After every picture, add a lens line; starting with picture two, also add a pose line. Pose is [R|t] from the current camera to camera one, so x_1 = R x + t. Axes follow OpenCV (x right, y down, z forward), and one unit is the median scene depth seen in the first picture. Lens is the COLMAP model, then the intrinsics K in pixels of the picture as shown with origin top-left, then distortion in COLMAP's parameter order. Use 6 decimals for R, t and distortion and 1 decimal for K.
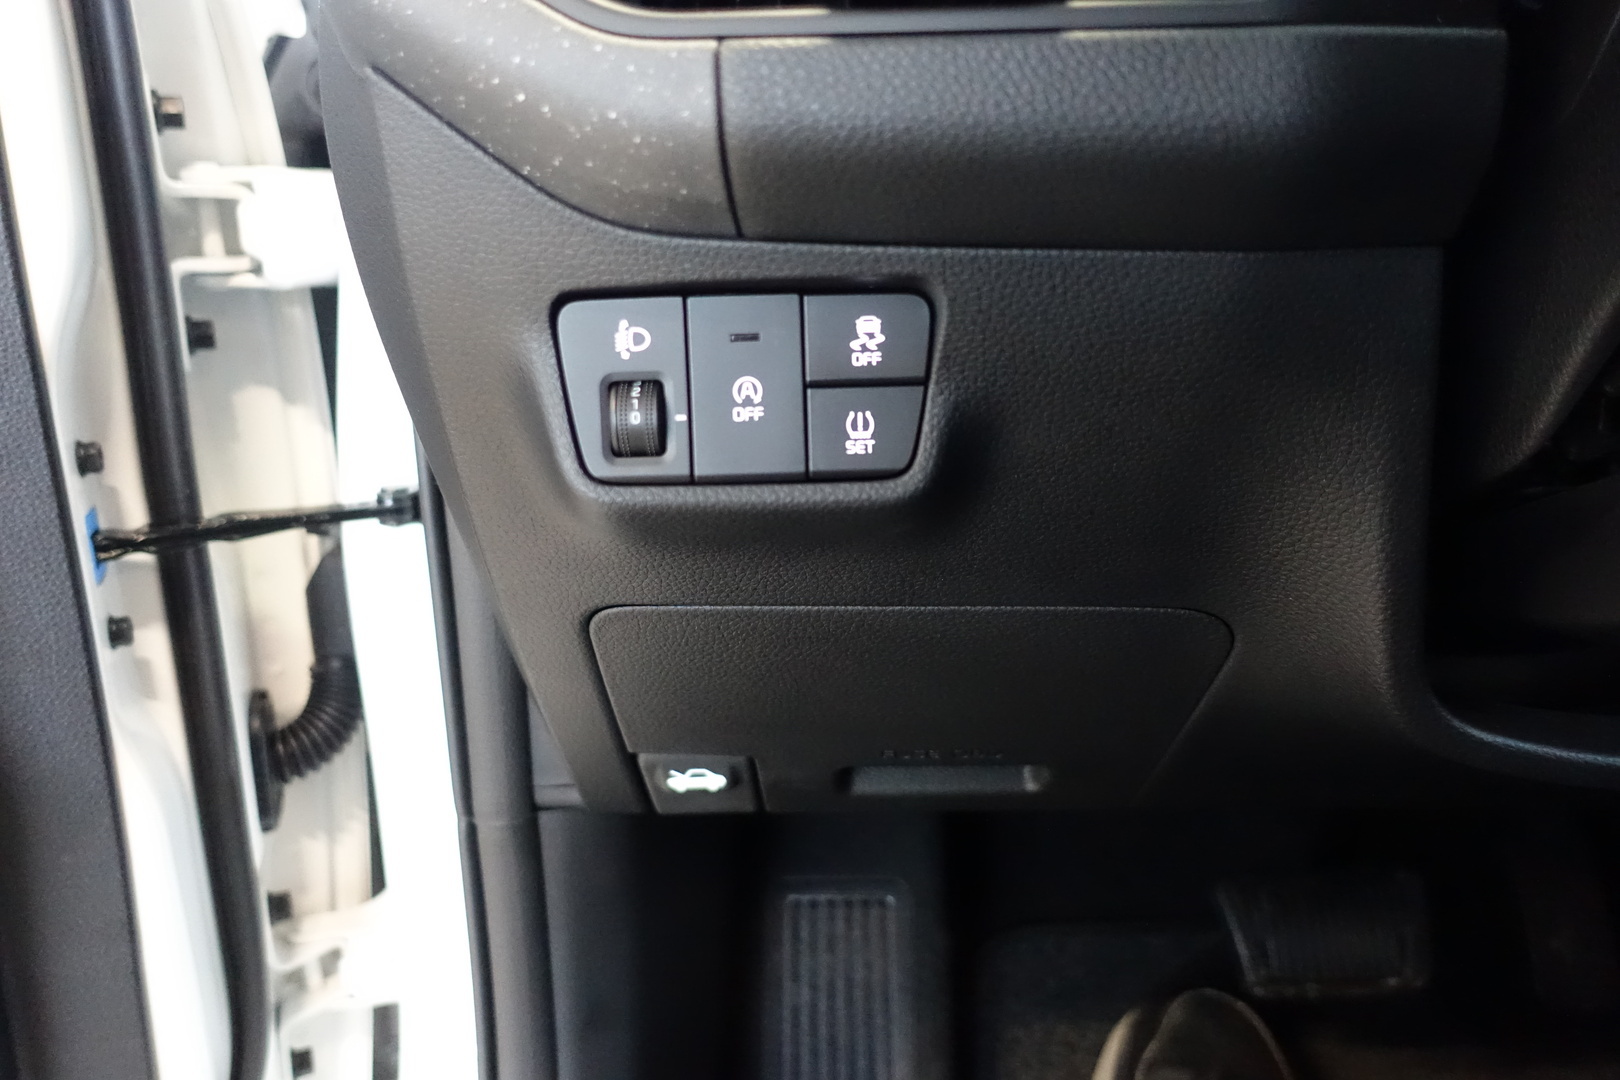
lens RADIAL K [[1096.4, 0, 796.5], [0, 1096.4, 534.1], [0, 0, 1]] dist [-0.002717, -0.007804]
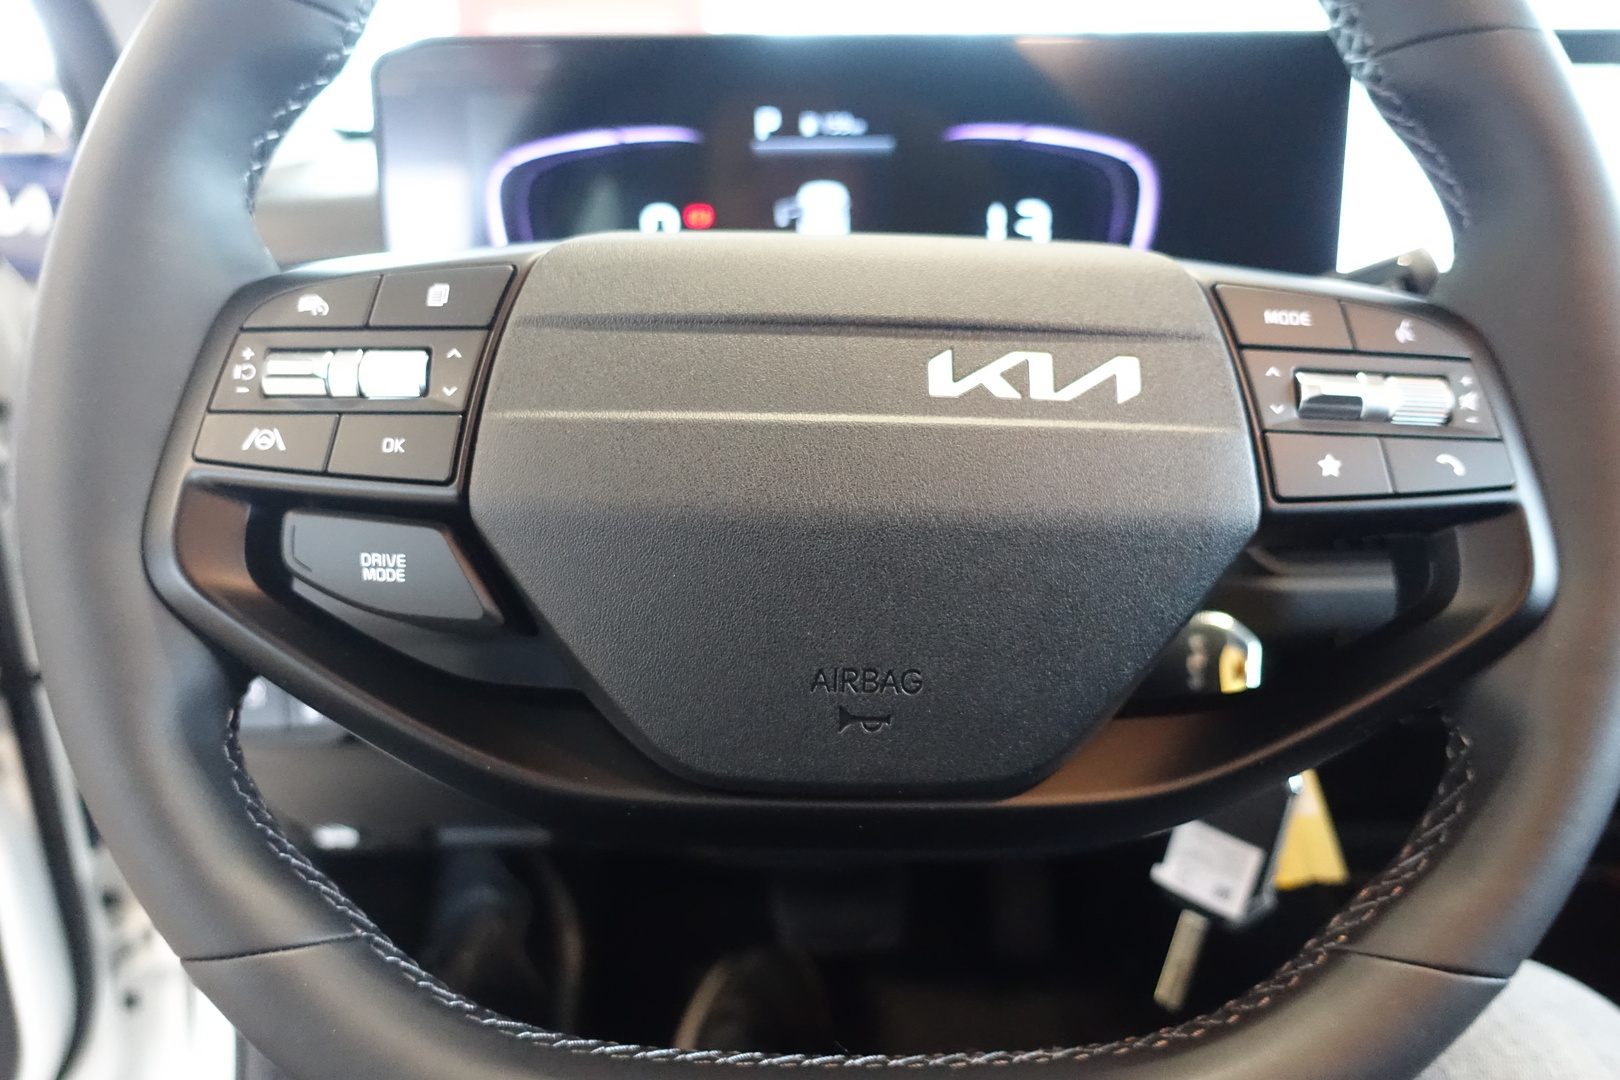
lens RADIAL K [[1096.4, 0, 796.5], [0, 1096.4, 534.1], [0, 0, 1]] dist [-0.002717, -0.007804]
pose [[0.999022, -0.008032, 0.043477, 0.417578], [0.005253, 0.997957, 0.063671, -0.256876], [-0.043899, -0.063380, 0.997023, -0.510726]]
